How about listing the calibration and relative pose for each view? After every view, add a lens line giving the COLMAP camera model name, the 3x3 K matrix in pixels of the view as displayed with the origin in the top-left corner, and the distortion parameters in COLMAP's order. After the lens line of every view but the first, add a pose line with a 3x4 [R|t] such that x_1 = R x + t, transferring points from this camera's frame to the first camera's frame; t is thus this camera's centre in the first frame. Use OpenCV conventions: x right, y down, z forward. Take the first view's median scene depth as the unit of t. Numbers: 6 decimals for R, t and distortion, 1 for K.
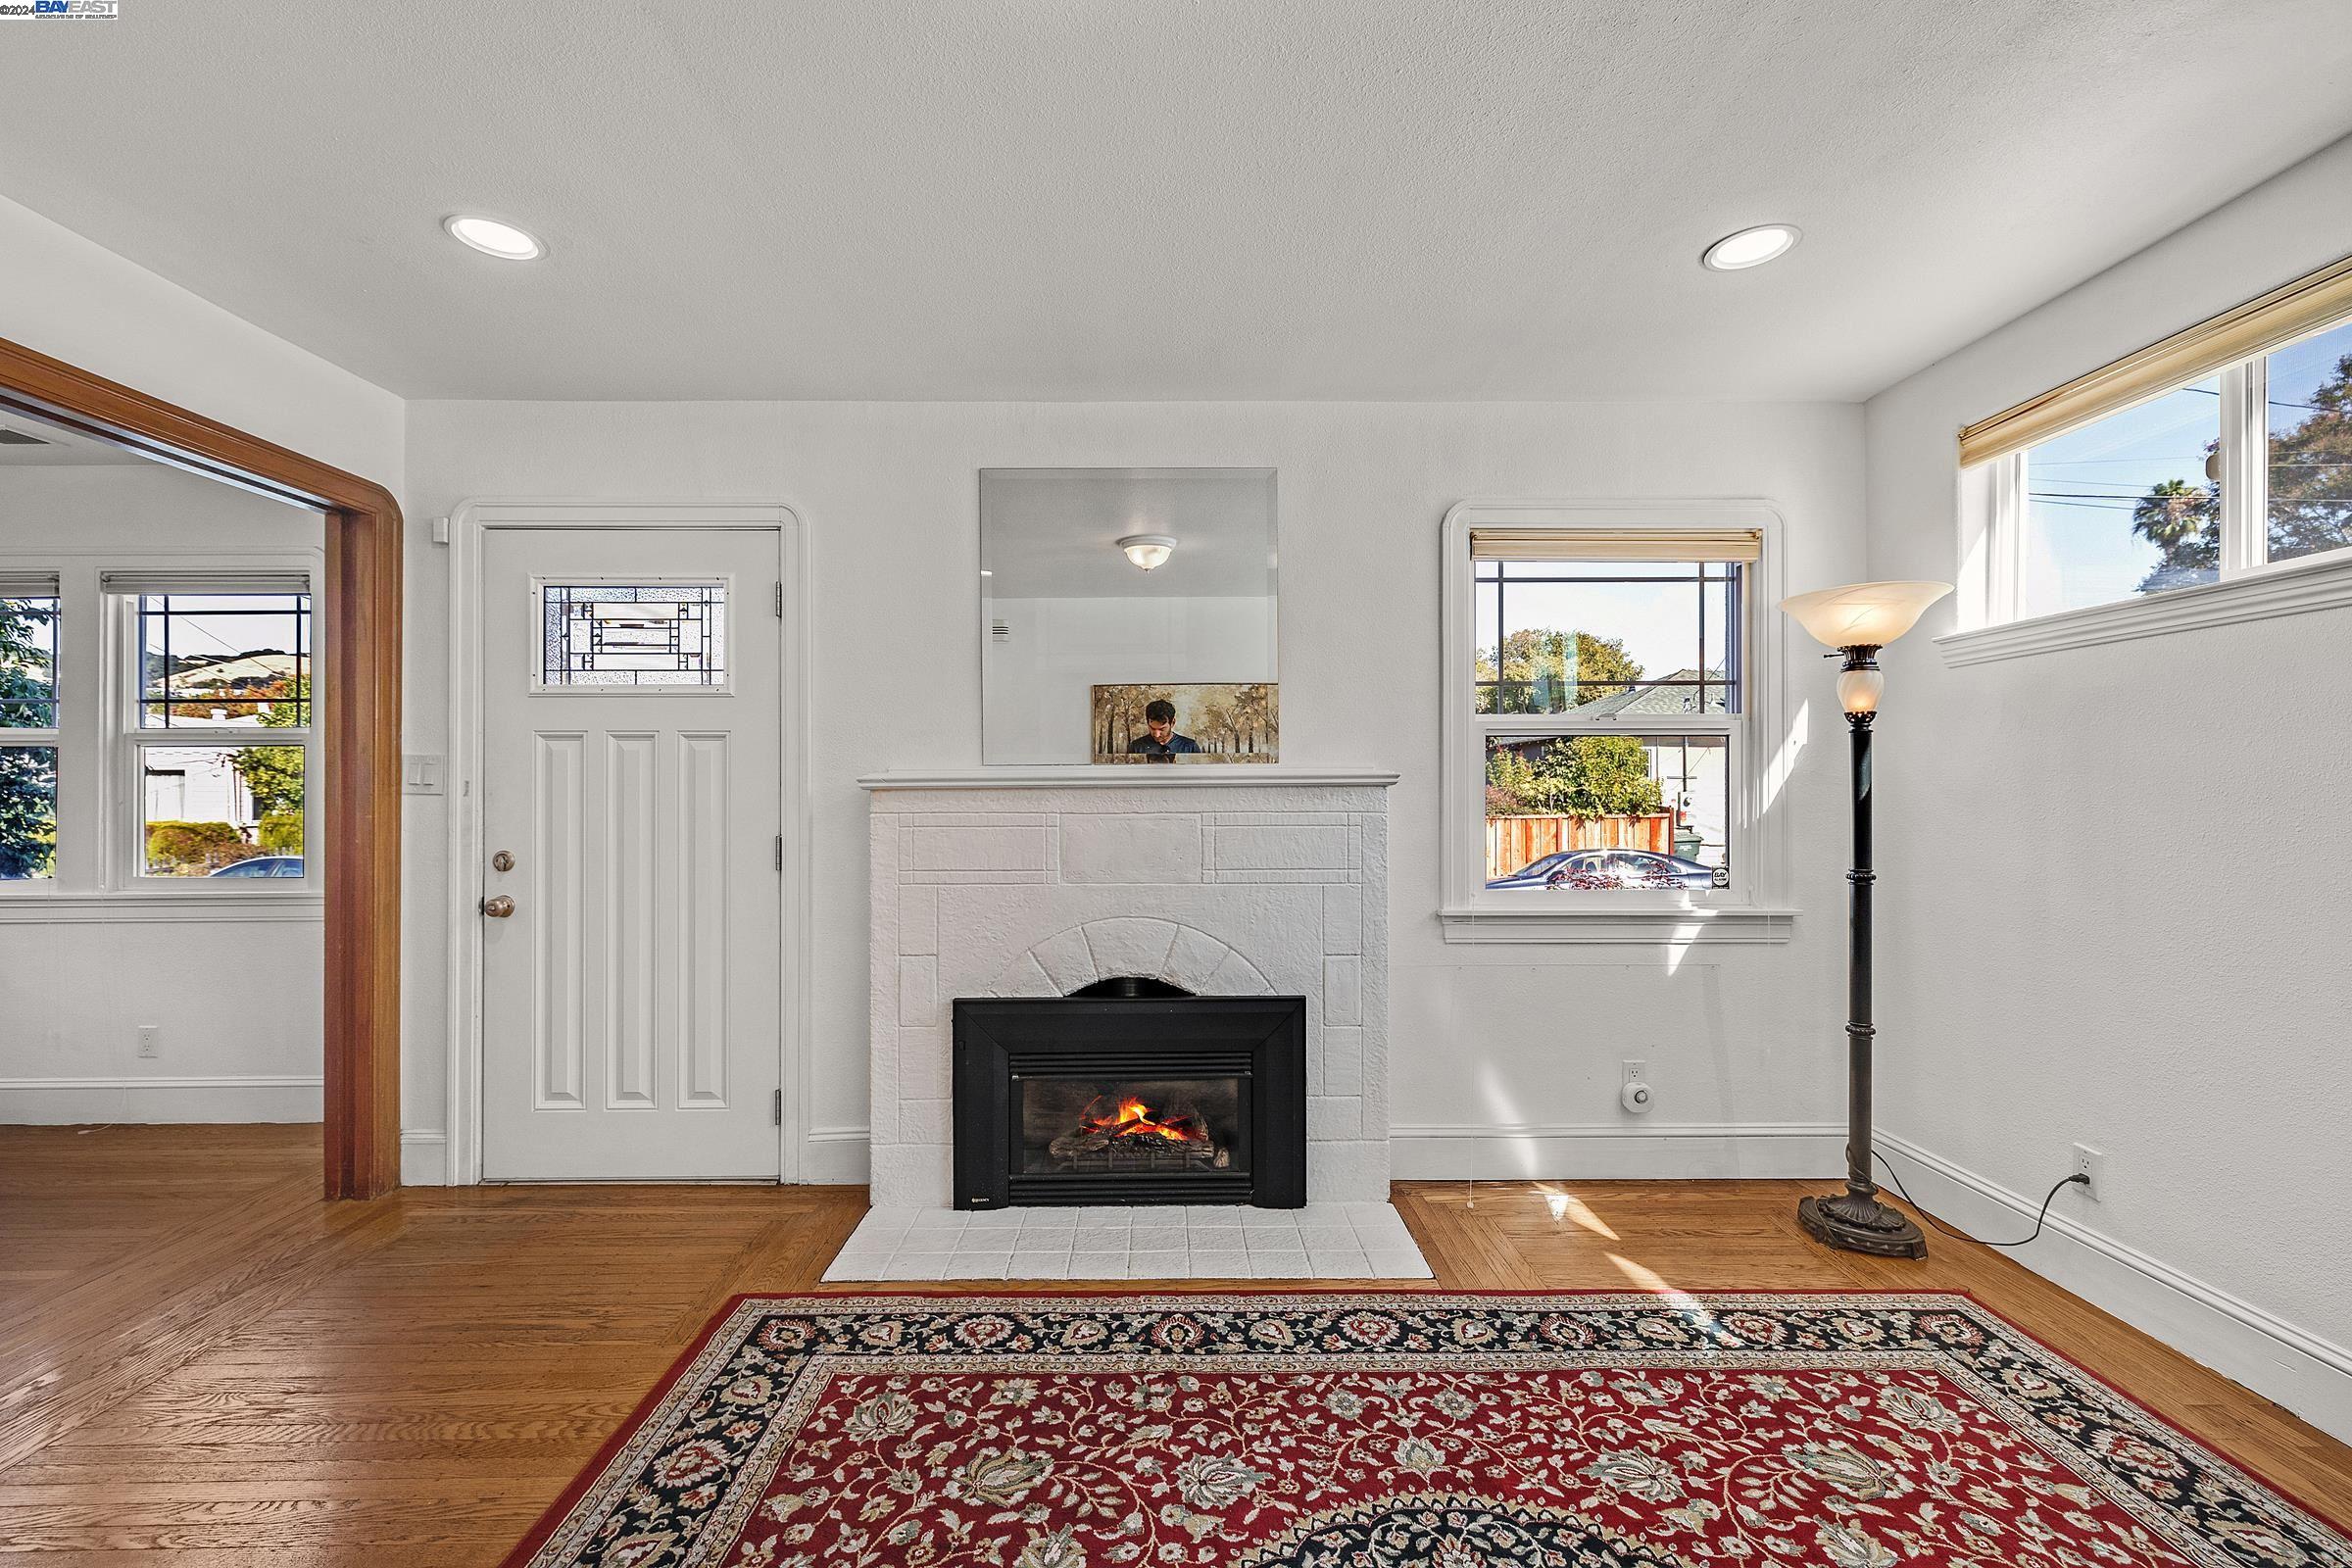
lens RADIAL K [[984.6, 0, 1171.8], [0, 984.6, 786.0], [0, 0, 1]] dist [-0.001133, 0.000578]
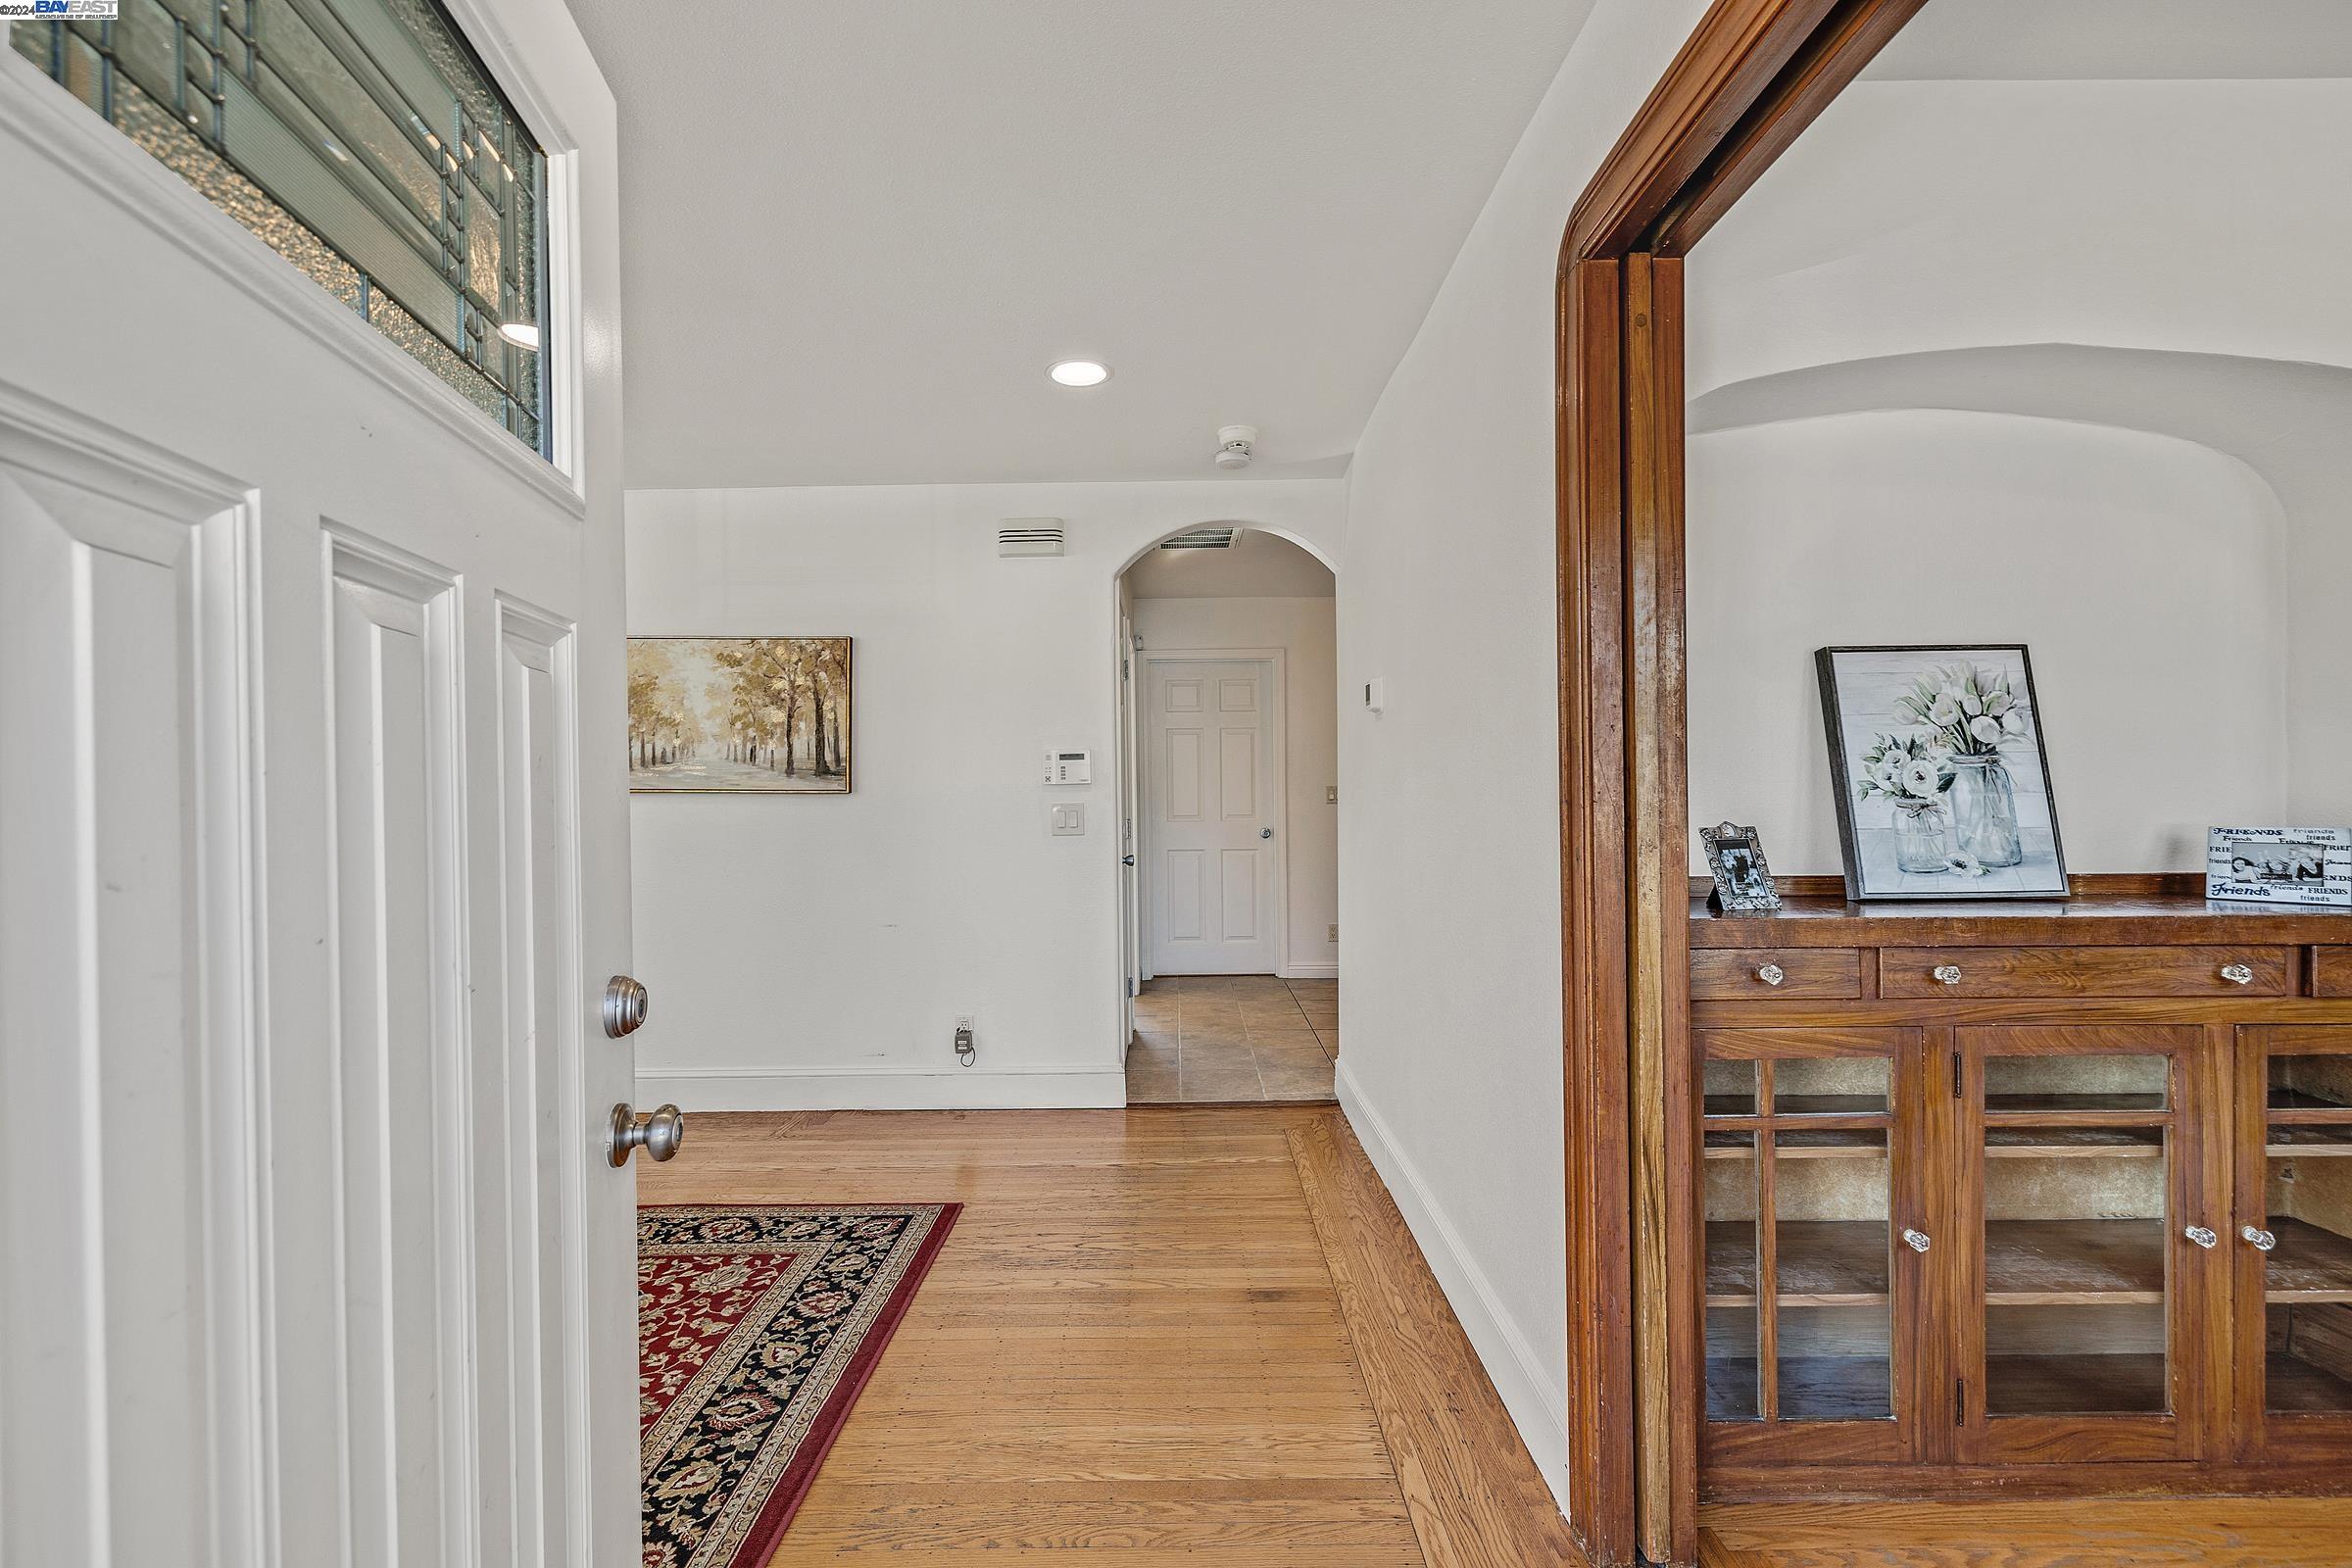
lens RADIAL K [[984.6, 0, 1171.9], [0, 984.6, 791.6], [0, 0, 1]] dist [-0.001133, 0.000578]
pose [[-0.999807, 0.016235, 0.011077, -0.796355], [0.016200, 0.999863, -0.003281, 0.002795], [-0.011129, -0.003100, -0.999933, 1.509484]]
